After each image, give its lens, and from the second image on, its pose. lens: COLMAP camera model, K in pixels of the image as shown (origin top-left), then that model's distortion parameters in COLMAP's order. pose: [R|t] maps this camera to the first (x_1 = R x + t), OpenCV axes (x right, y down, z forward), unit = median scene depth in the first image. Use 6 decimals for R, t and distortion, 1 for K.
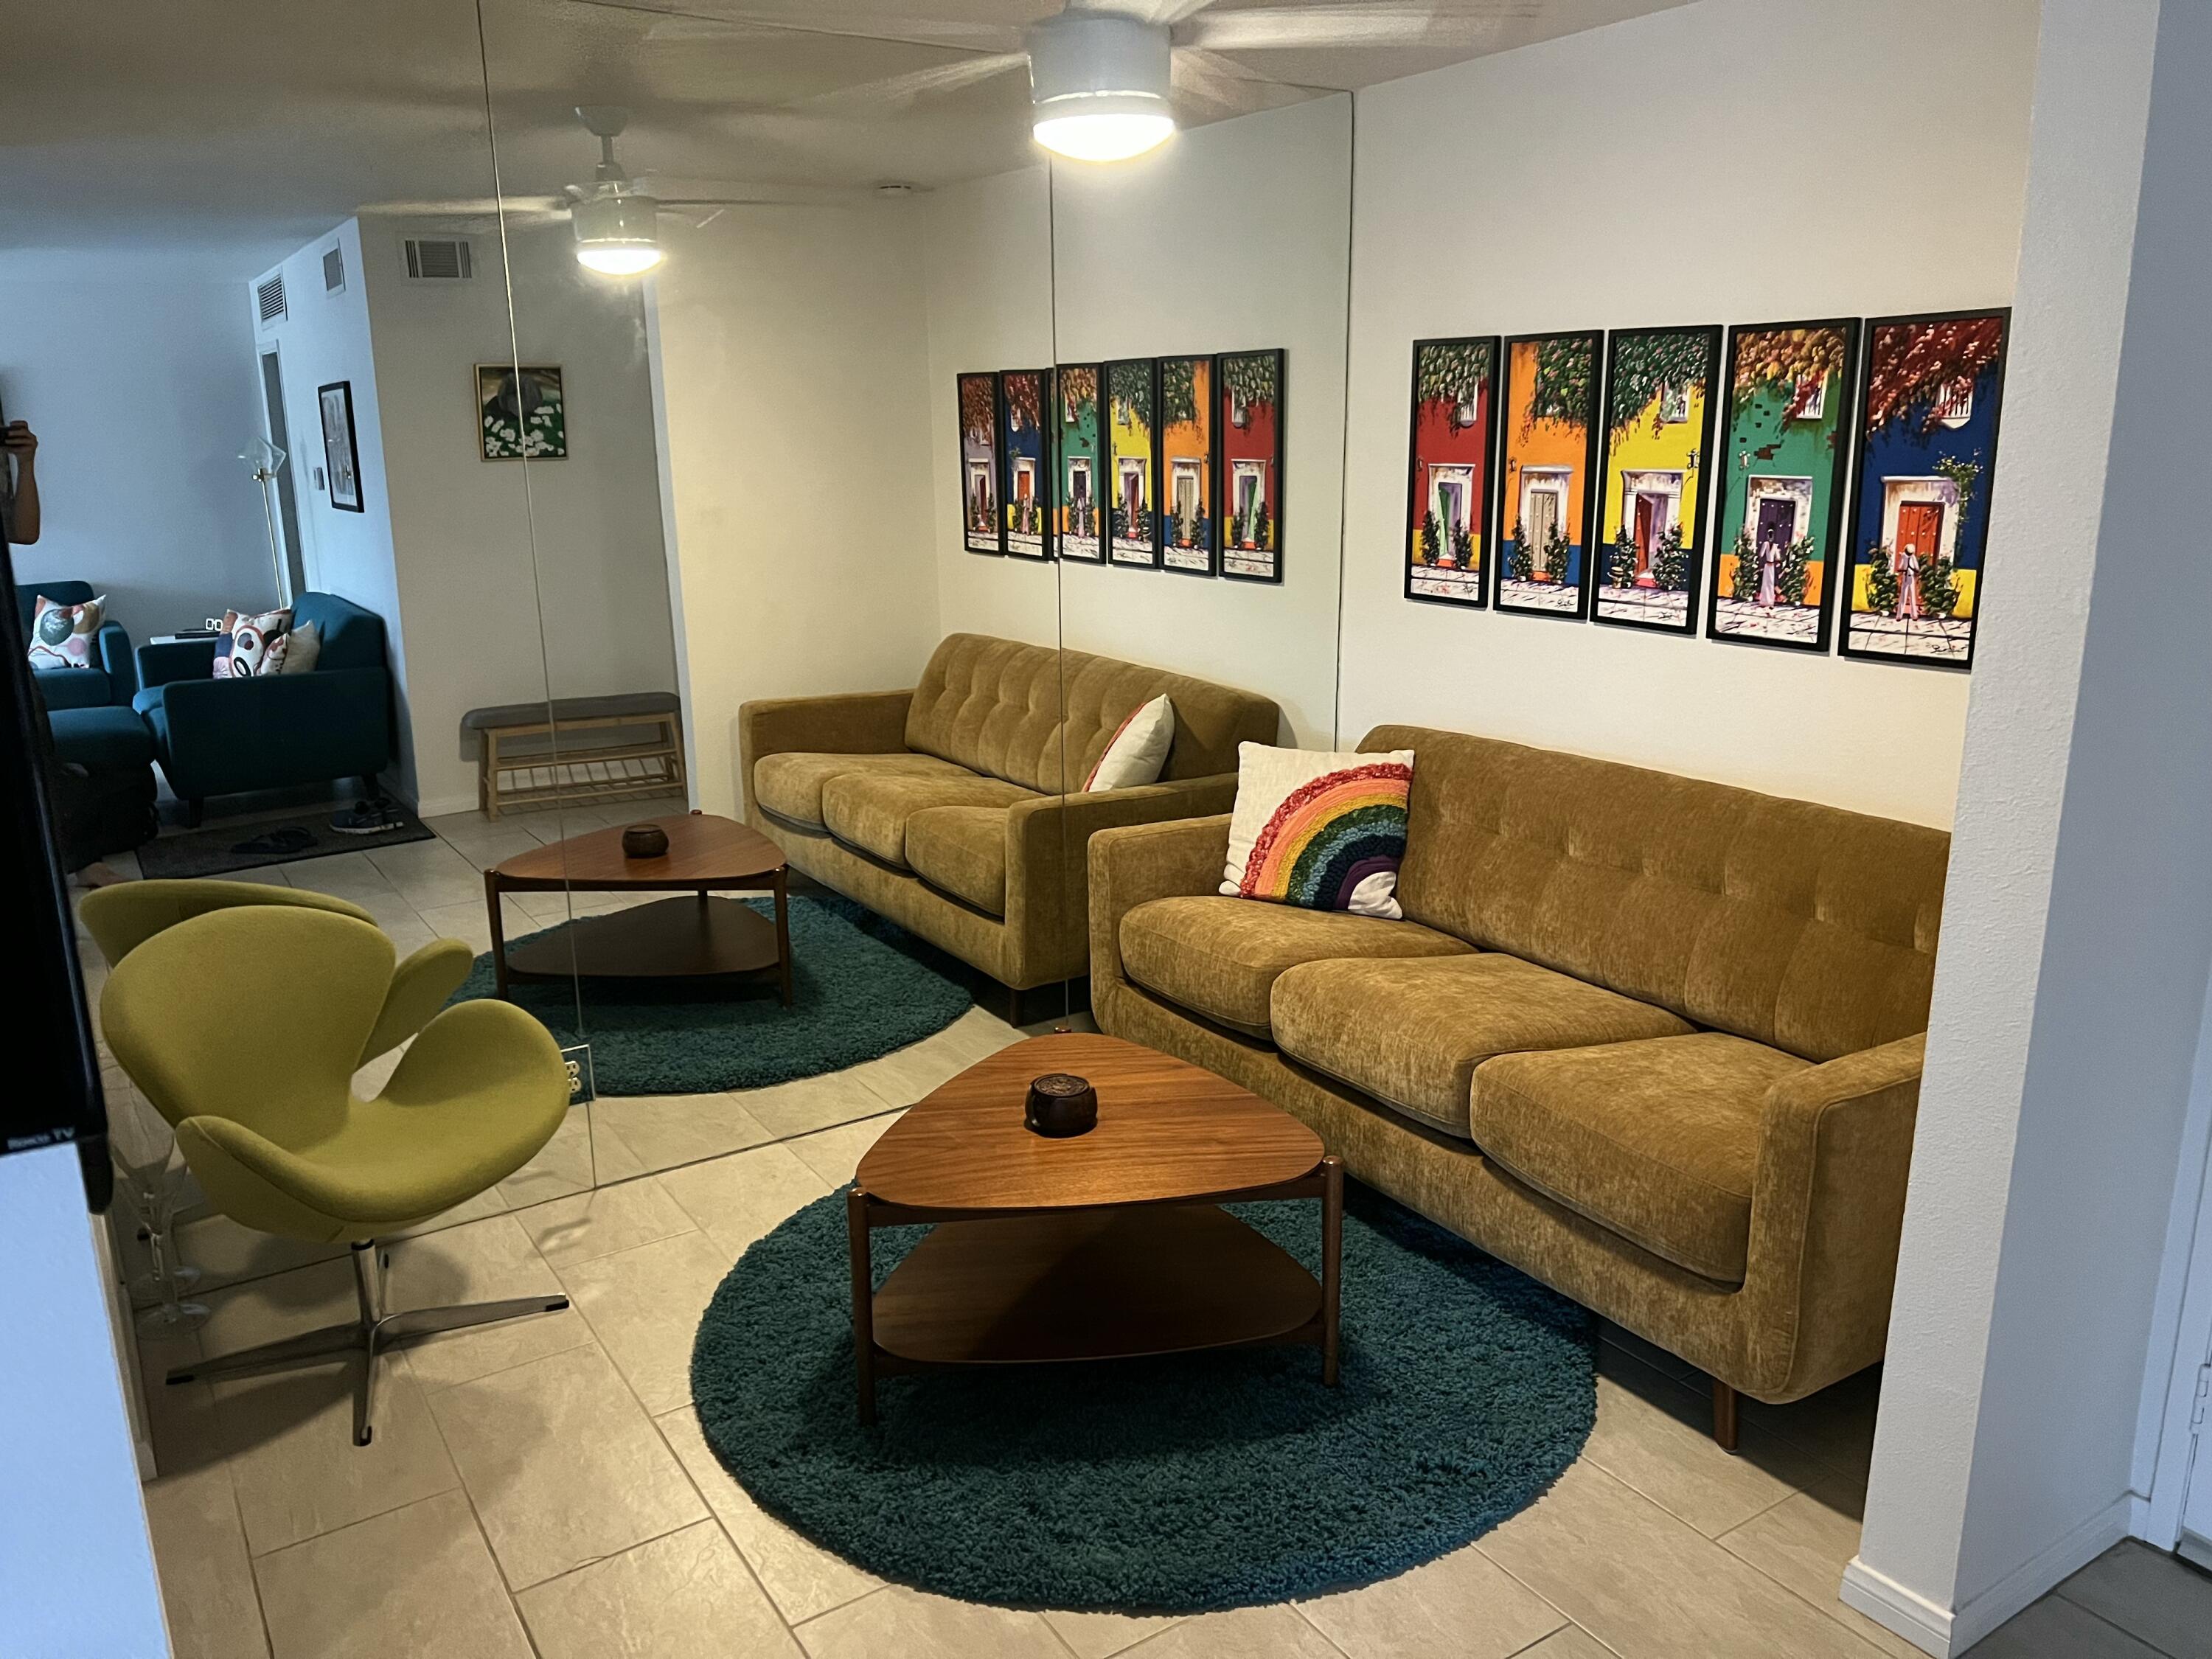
lens RADIAL K [[1667.7, 0, 1105.8], [0, 1667.7, 847.0], [0, 0, 1]] dist [0.034493, -0.036390]
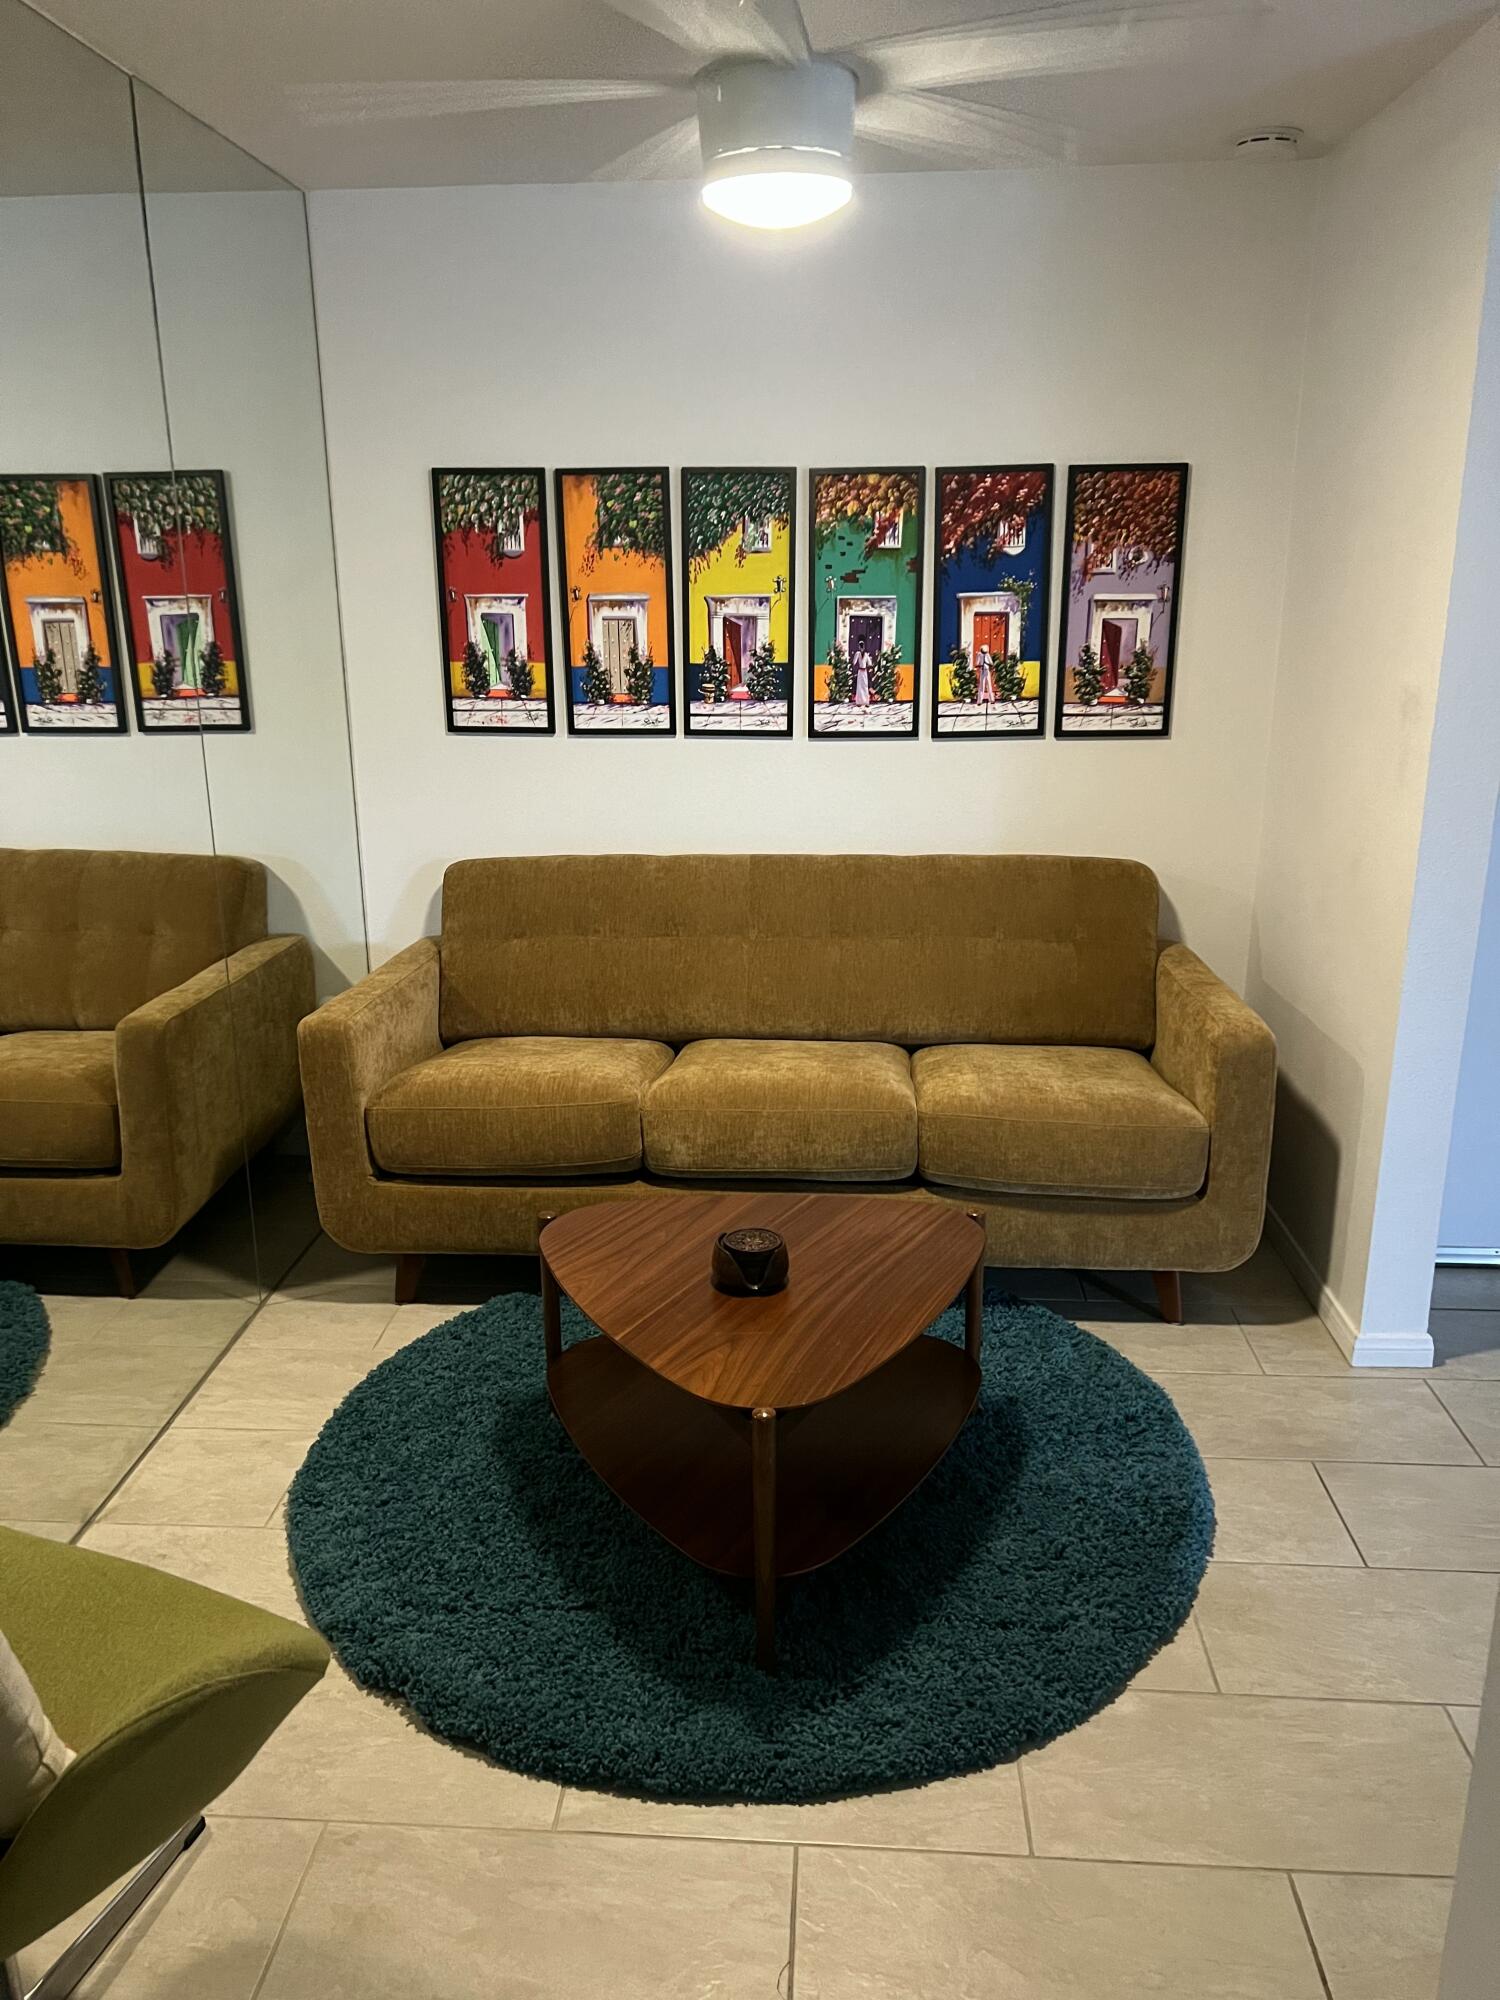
lens RADIAL K [[1507.9, 0, 731.1], [0, 1507.9, 1038.4], [0, 0, 1]] dist [0.034493, -0.036390]
pose [[0.603798, -0.235891, 0.761435, -0.491811], [0.201564, 0.969351, 0.140469, -0.071423], [-0.771233, 0.068663, 0.632839, 0.342505]]
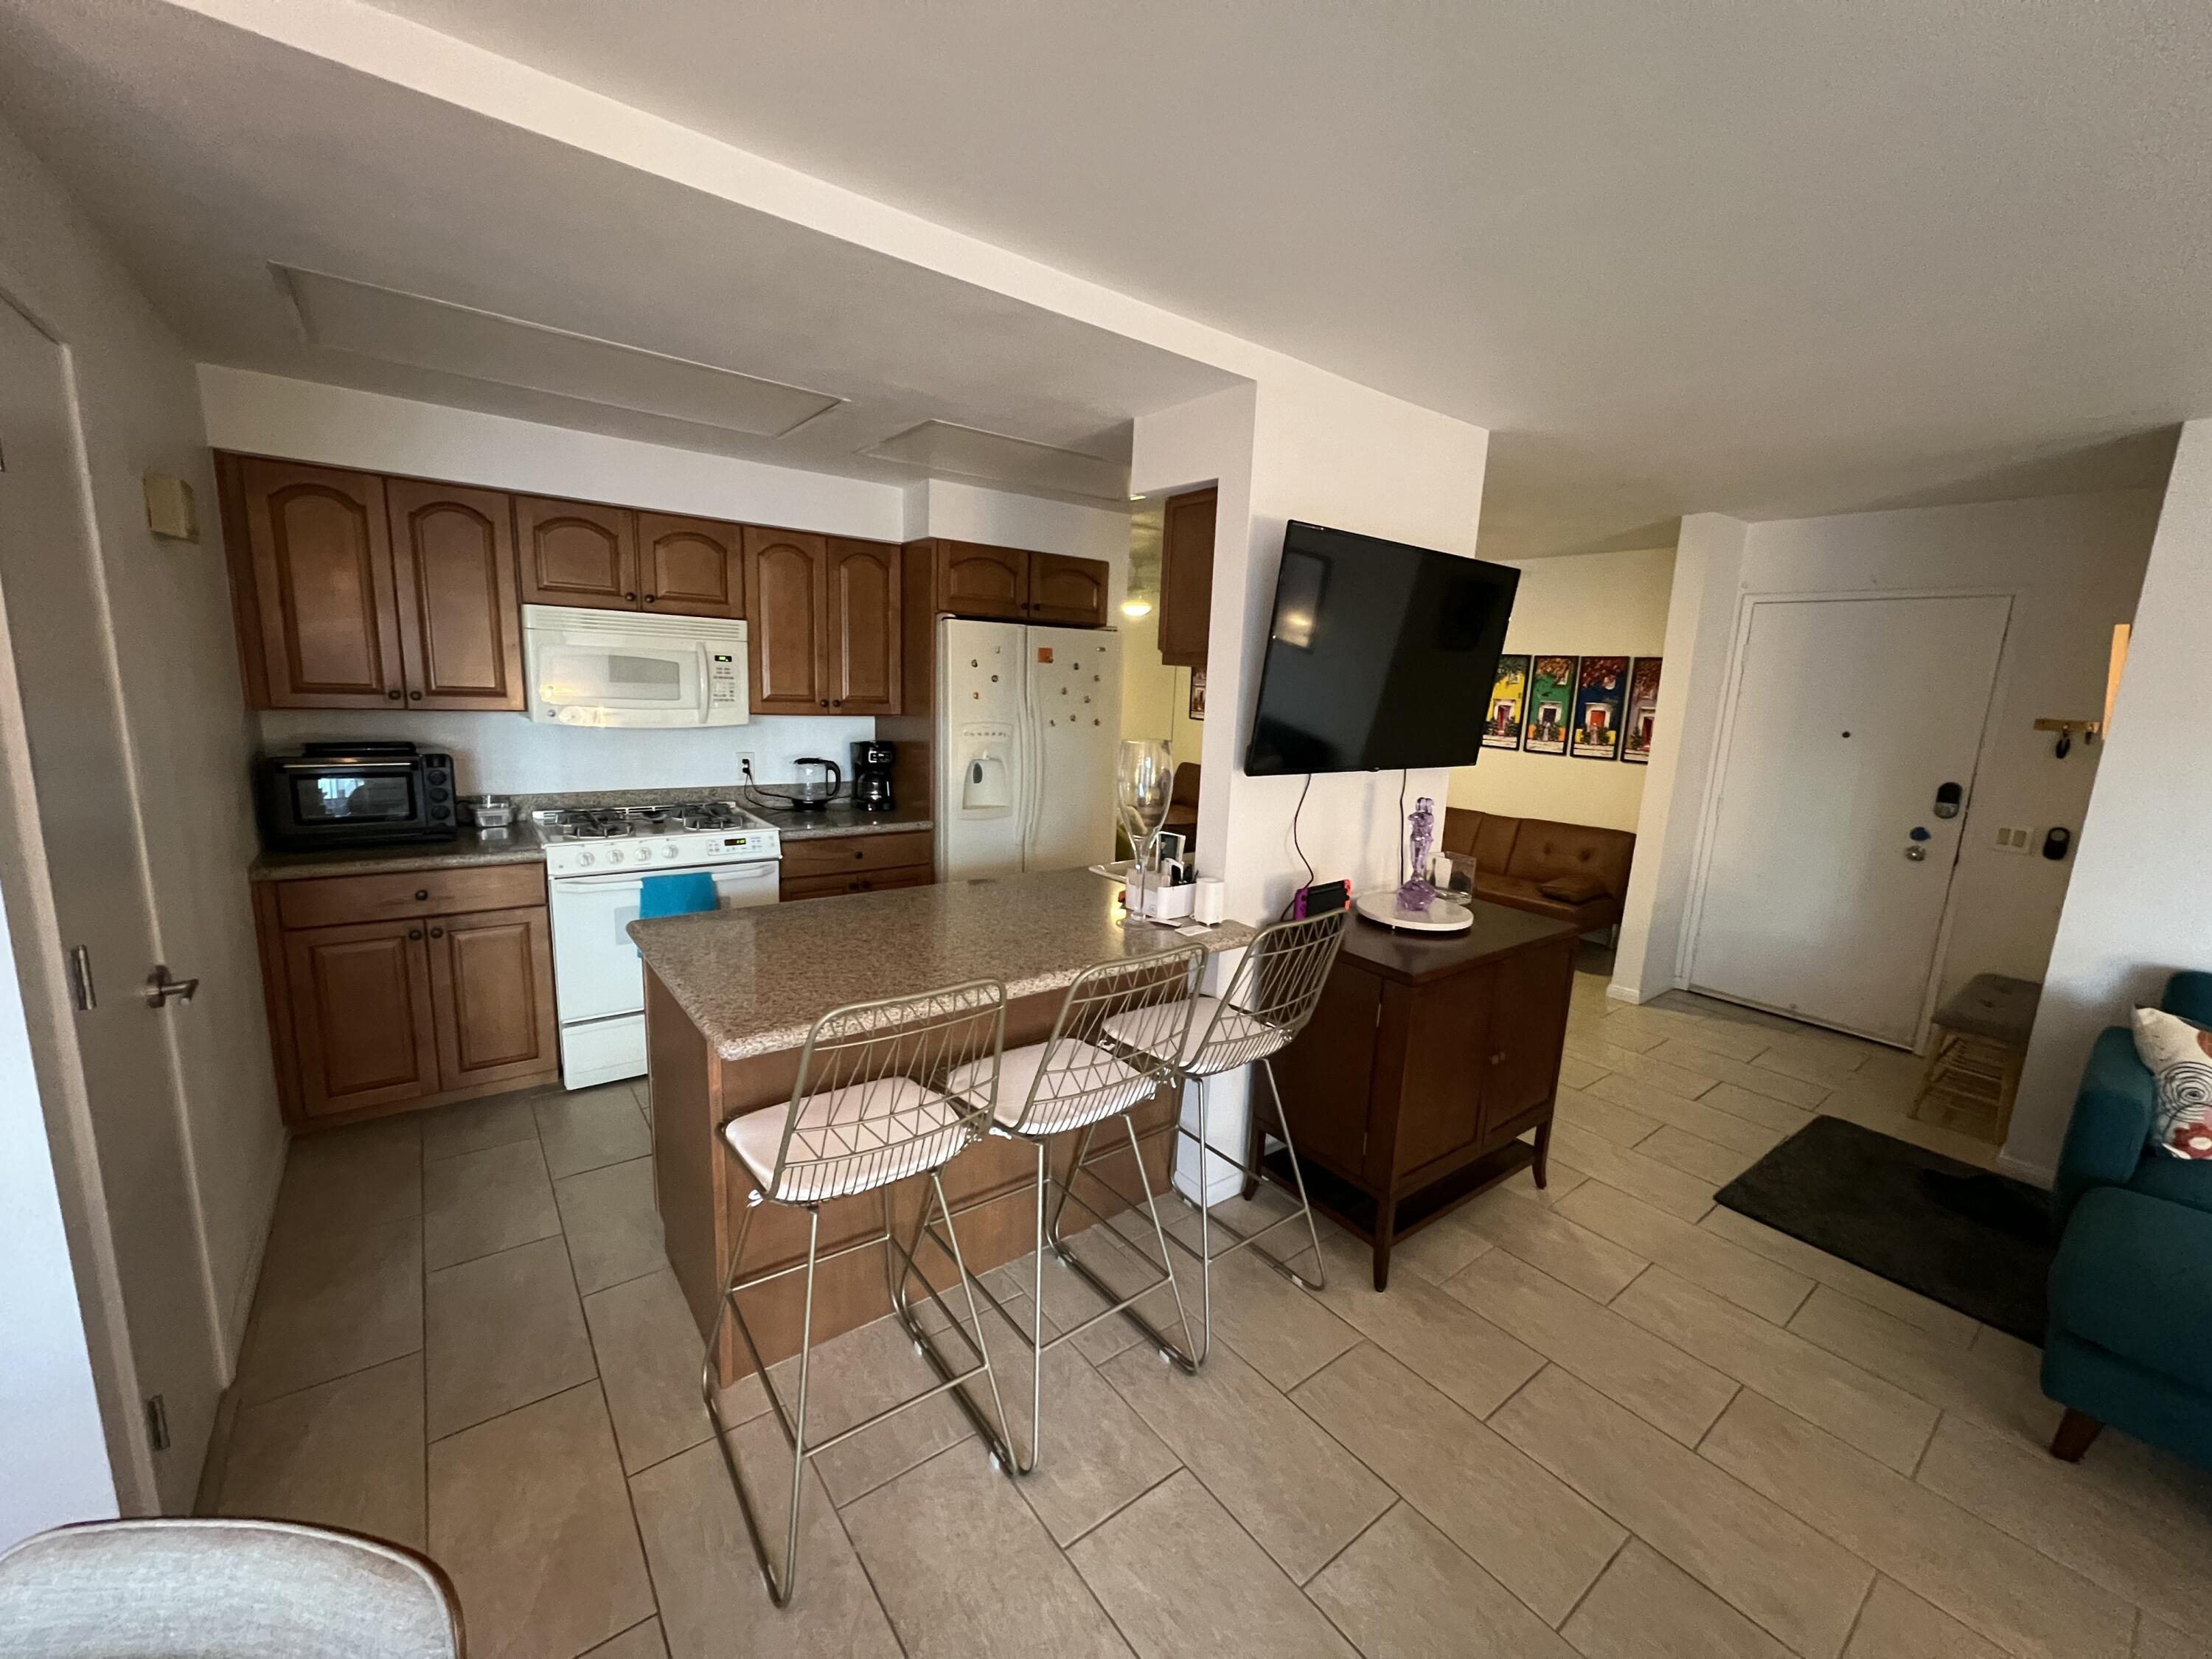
lens RADIAL K [[881.7, 0, 1111.2], [0, 881.7, 831.7], [0, 0, 1]] dist [-0.000745, -0.000904]
pose [[0.994637, 0.036559, 0.096748, -0.521445], [-0.029595, 0.996932, -0.072460, 0.155768], [-0.099100, 0.069208, 0.992668, -0.518057]]
